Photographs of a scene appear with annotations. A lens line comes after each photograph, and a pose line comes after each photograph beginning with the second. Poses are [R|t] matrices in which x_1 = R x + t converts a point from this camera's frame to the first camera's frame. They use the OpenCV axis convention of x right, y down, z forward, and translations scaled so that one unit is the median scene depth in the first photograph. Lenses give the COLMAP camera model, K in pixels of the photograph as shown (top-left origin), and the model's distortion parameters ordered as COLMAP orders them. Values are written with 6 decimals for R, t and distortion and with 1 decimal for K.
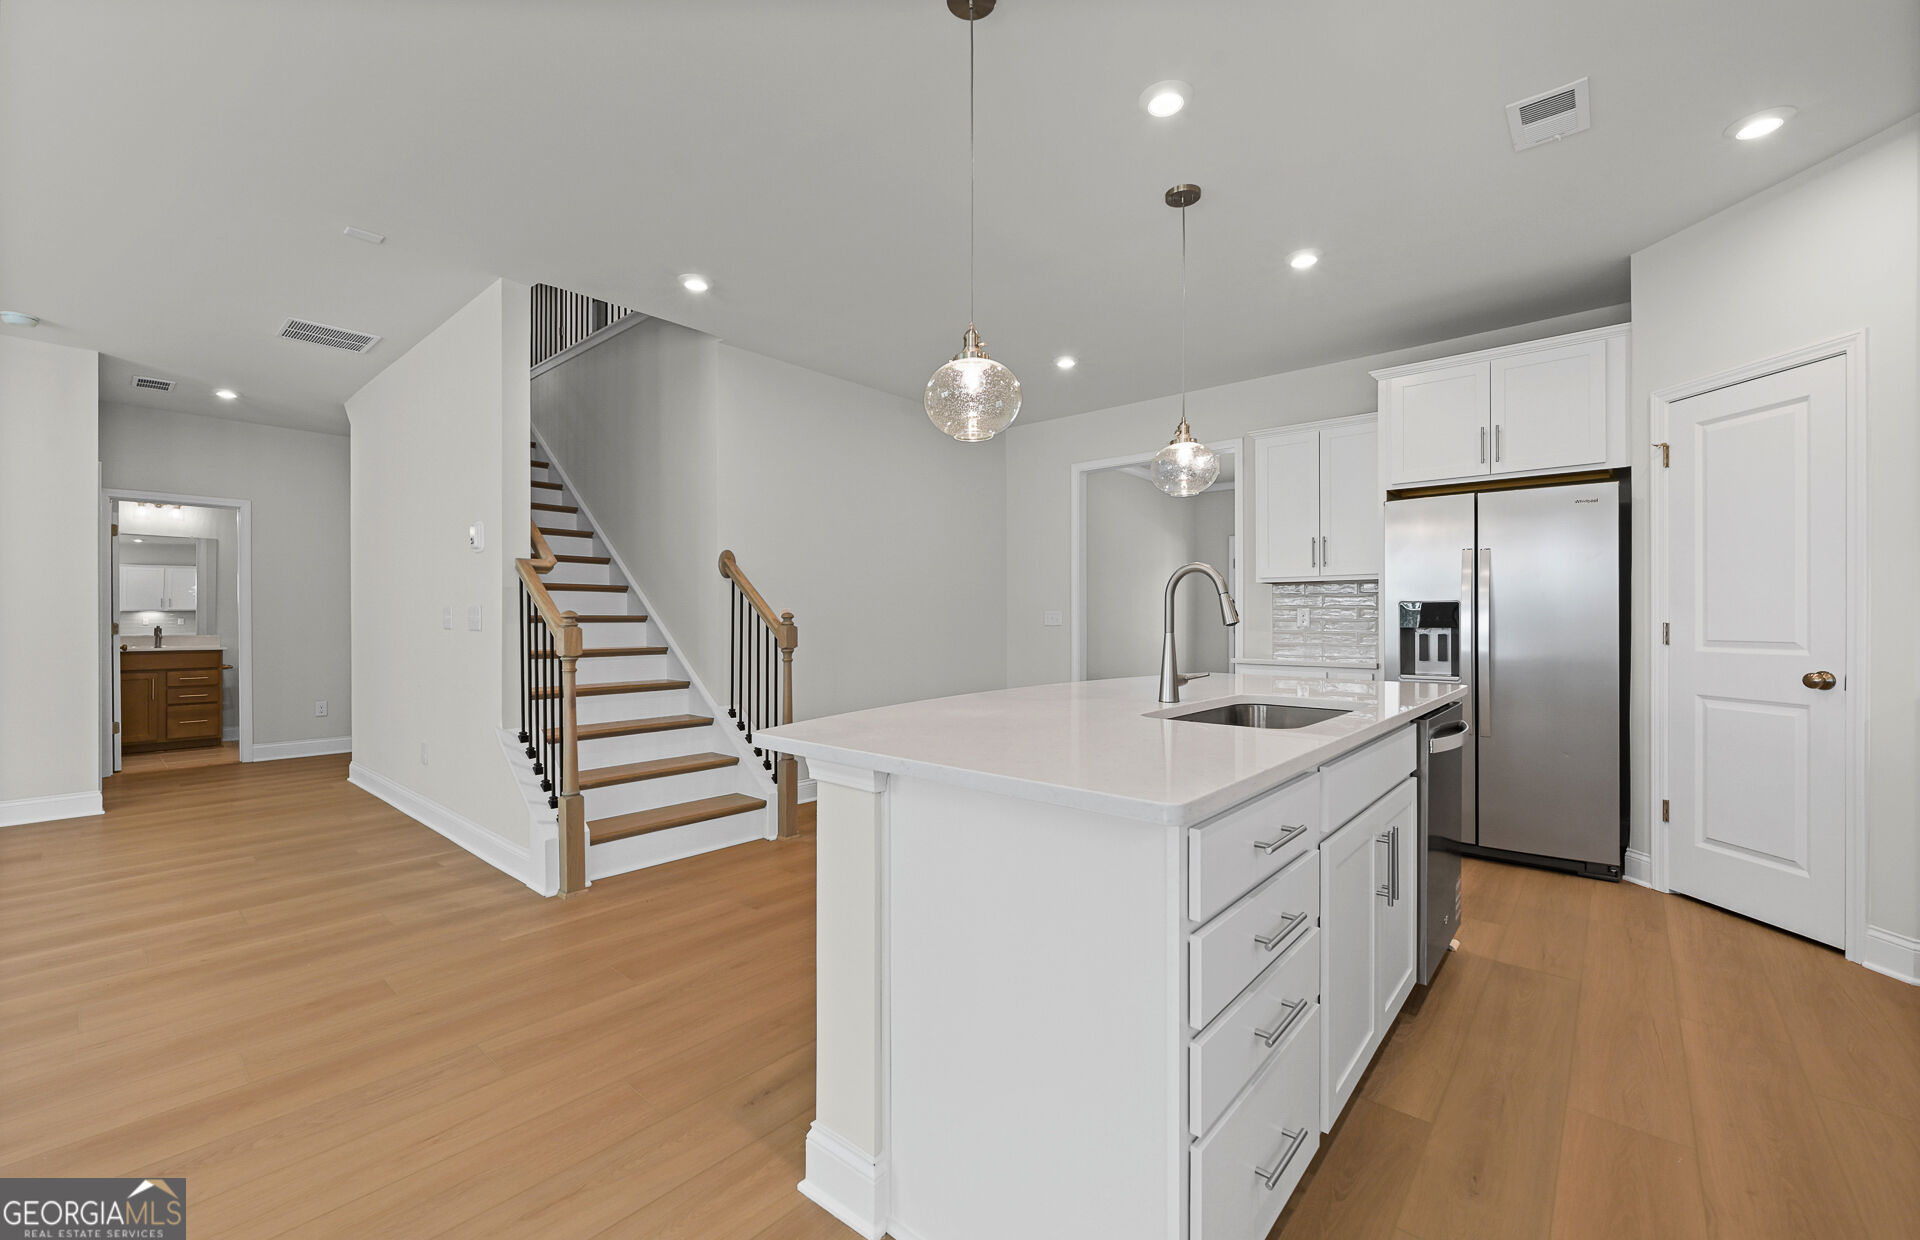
lens RADIAL K [[762.2, 0, 947.0], [0, 762.2, 617.1], [0, 0, 1]] dist [0.003501, 0.000110]
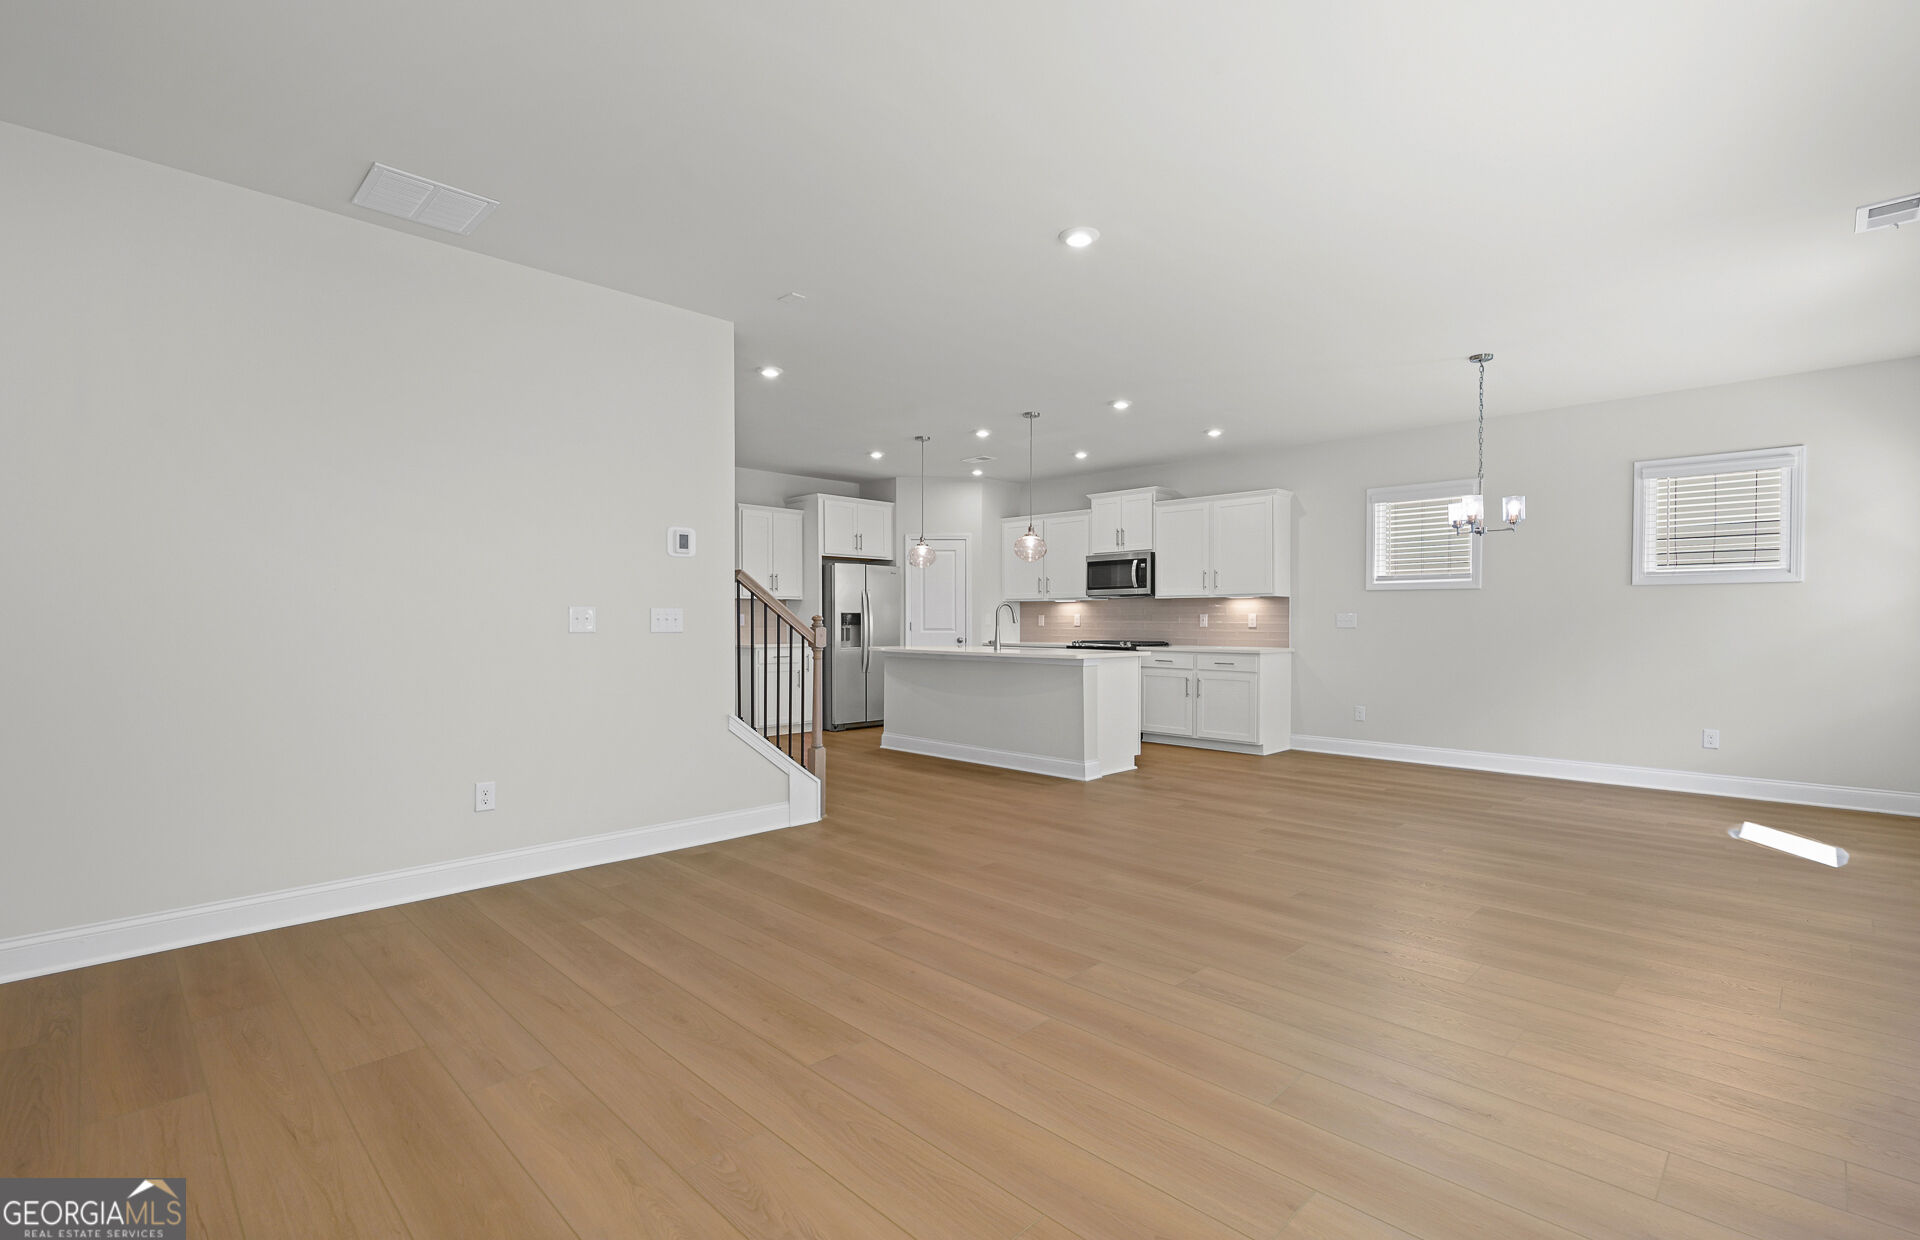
lens RADIAL K [[868.7, 0, 957.9], [0, 868.7, 624.2], [0, 0, 1]] dist [0.000099, 0.000002]
pose [[0.054466, 0.002240, 0.998513, -1.960335], [0.001867, 0.999996, -0.002345, 0.019659], [-0.998514, 0.001992, 0.054462, 0.639551]]
